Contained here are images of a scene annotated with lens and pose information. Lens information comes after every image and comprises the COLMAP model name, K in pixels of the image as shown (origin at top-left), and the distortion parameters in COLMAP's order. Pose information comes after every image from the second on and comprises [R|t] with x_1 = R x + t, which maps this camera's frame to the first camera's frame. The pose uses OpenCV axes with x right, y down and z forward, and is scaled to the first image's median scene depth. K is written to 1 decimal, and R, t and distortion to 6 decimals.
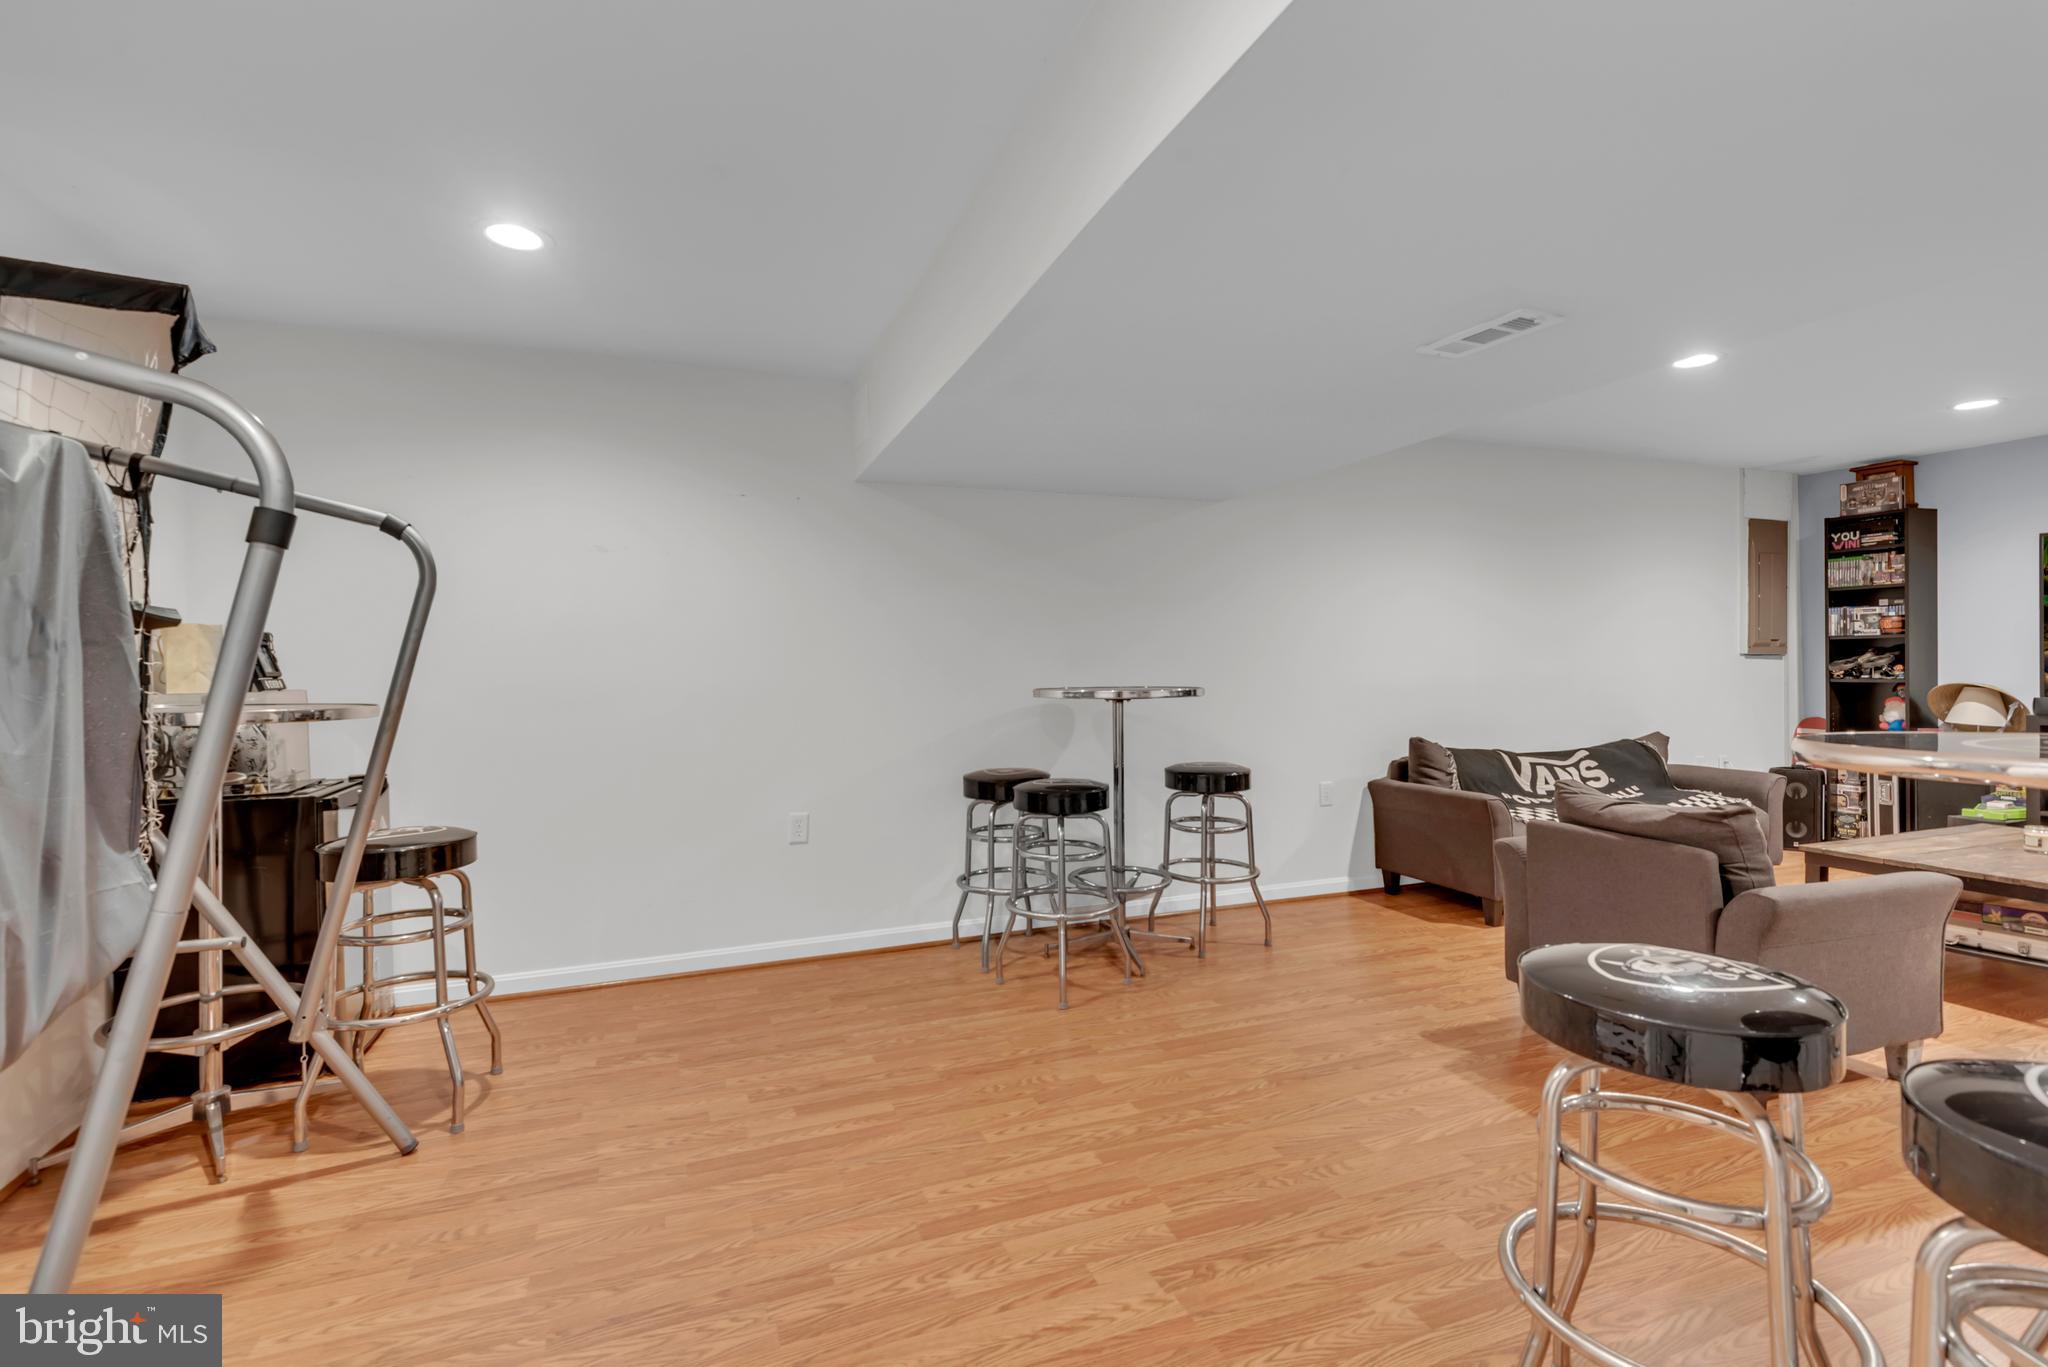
lens RADIAL K [[926.0, 0, 1023.1], [0, 926.0, 682.8], [0, 0, 1]] dist [0.018040, -0.007819]
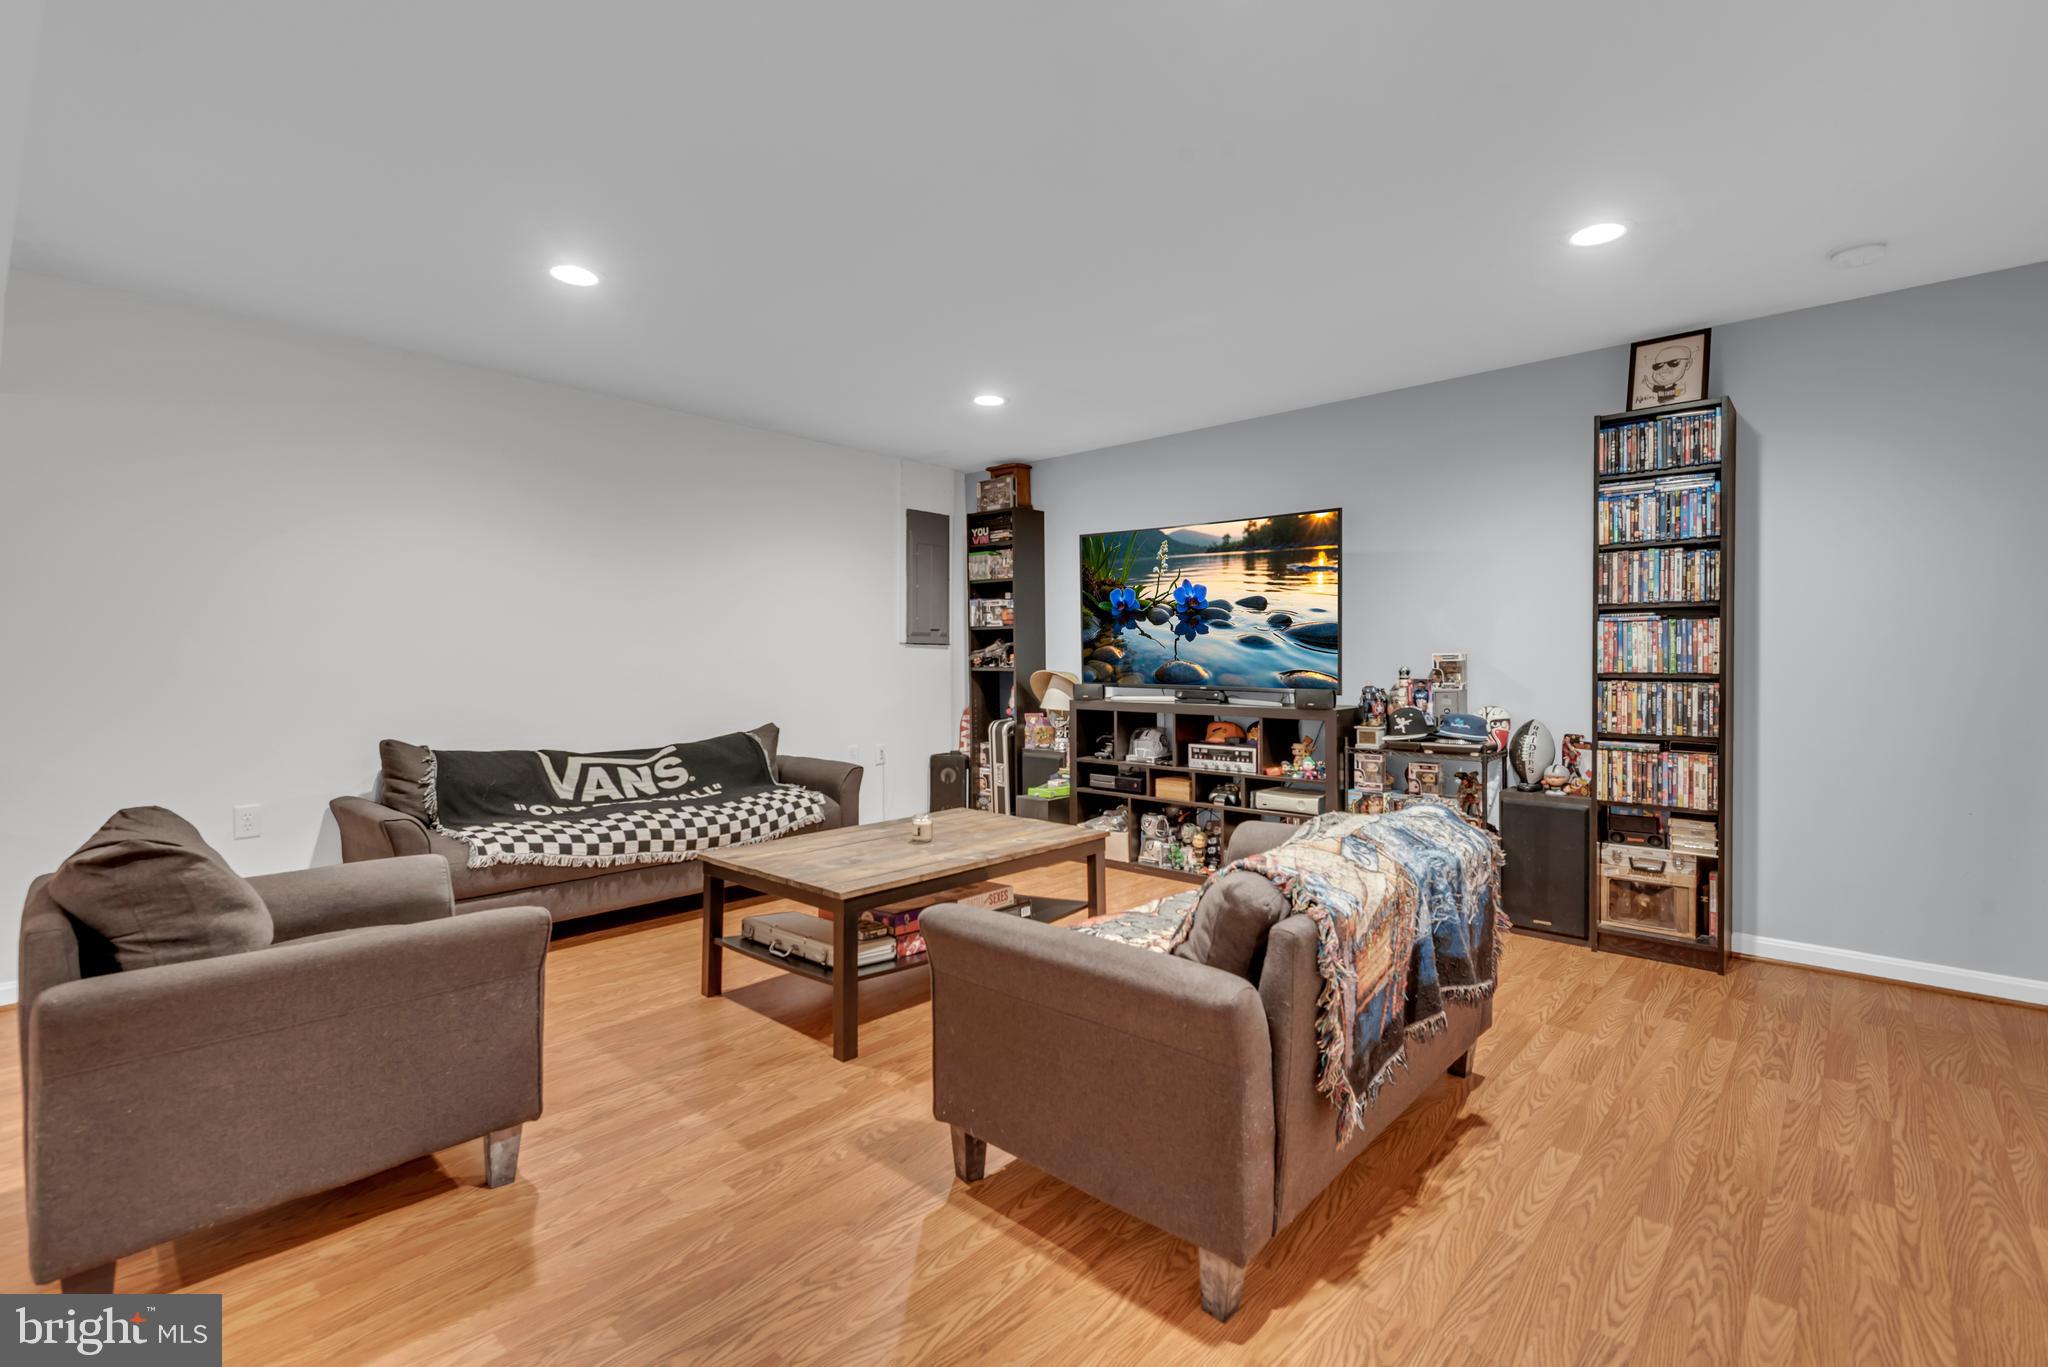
lens RADIAL K [[926.0, 0, 1025.6], [0, 926.0, 679.6], [0, 0, 1]] dist [0.018040, -0.007819]
pose [[0.895508, -0.003178, 0.445034, 0.474906], [-0.000672, 0.999964, 0.008494, 0.000075], [-0.445045, -0.007905, 0.895474, 0.045996]]
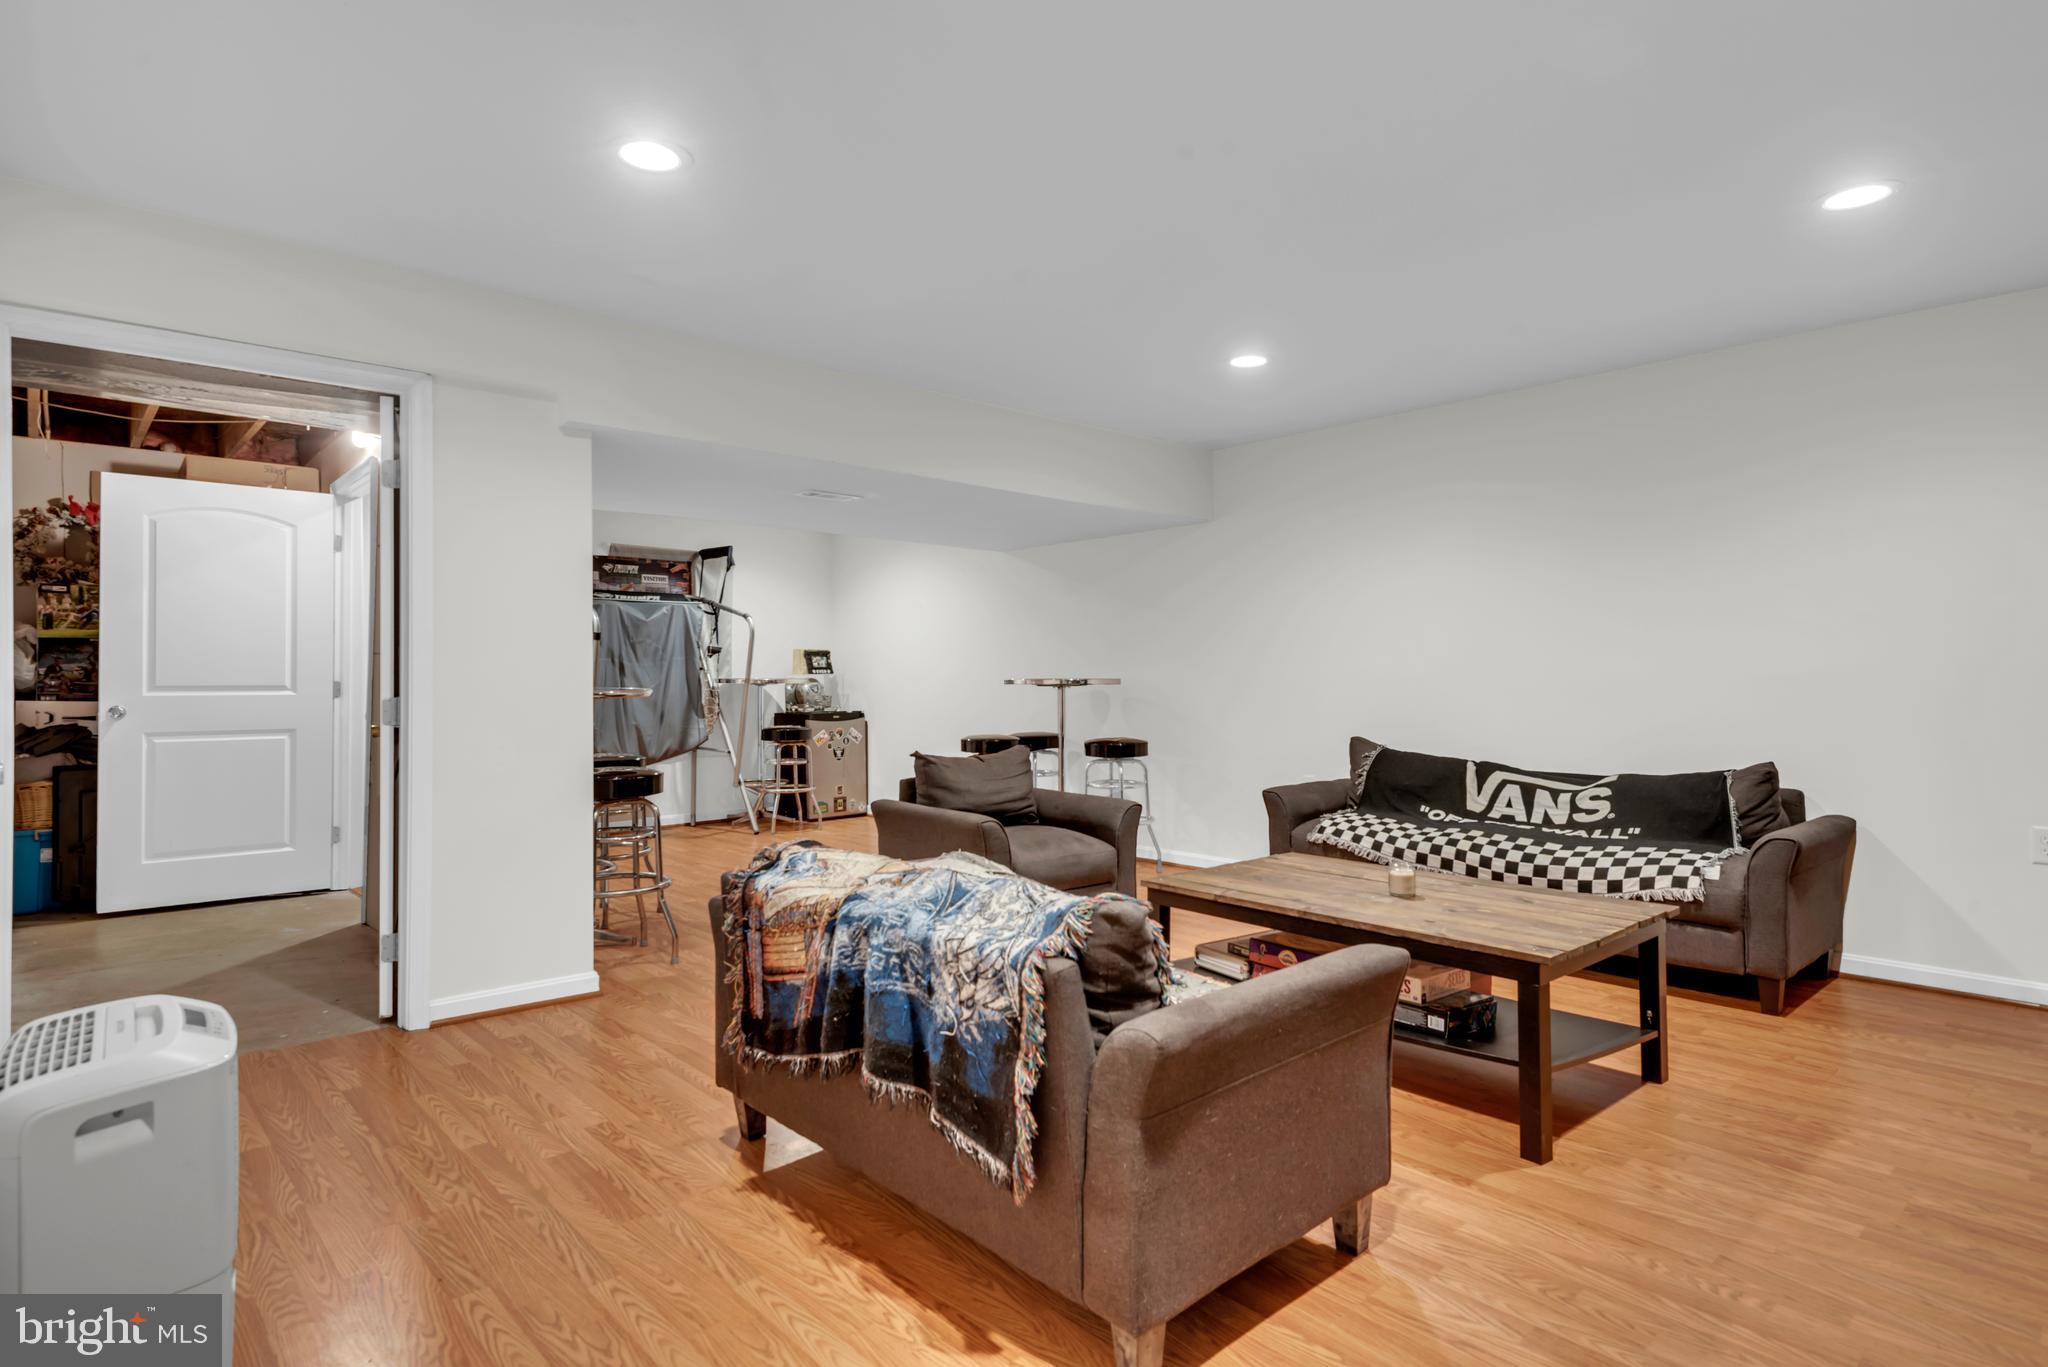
lens RADIAL K [[1091.5, 0, 1017.7], [0, 1091.5, 680.9], [0, 0, 1]] dist [0.001779, 0.000232]
pose [[0.354233, 0.016938, -0.935004, 1.166692], [-0.017604, 0.999780, 0.011442, -0.005552], [0.934991, 0.012407, 0.354453, 0.222014]]
